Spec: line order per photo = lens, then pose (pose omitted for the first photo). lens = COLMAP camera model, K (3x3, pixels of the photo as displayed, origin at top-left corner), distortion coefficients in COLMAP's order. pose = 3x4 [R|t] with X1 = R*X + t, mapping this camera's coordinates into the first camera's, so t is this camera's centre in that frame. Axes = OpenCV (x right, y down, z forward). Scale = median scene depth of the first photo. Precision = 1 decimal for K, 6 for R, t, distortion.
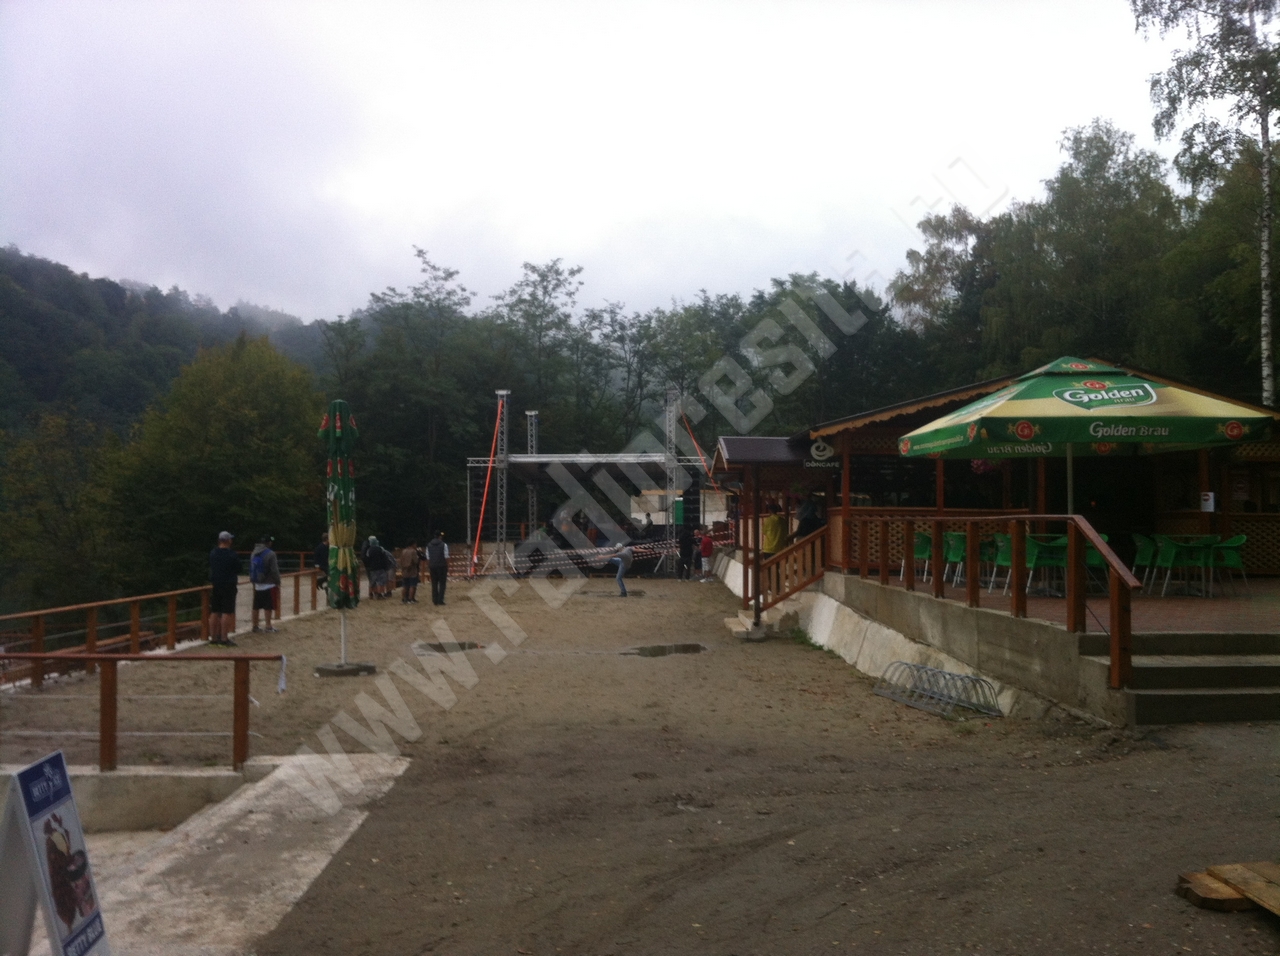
lens RADIAL K [[1205.8, 0, 640.0], [0, 1205.8, 478.0], [0, 0, 1]] dist [0.011282, -0.141325]
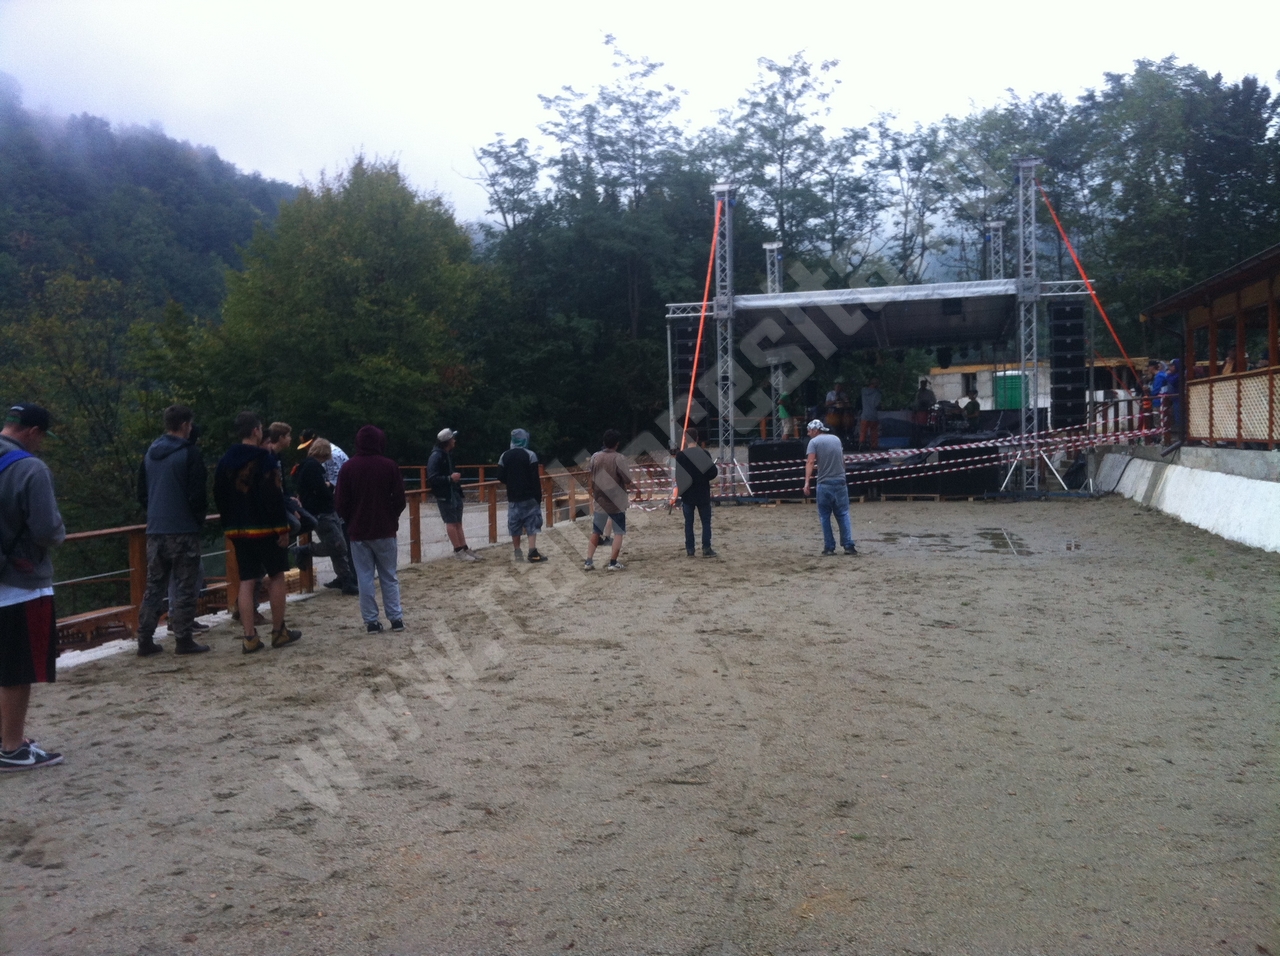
lens RADIAL K [[1205.8, 0, 640.0], [0, 1205.8, 478.0], [0, 0, 1]] dist [0.011282, -0.141325]
pose [[0.979680, -0.015031, -0.200003, -0.024998], [0.029987, 0.996957, 0.071959, 0.016692], [0.198312, -0.076494, 0.977149, 0.268851]]
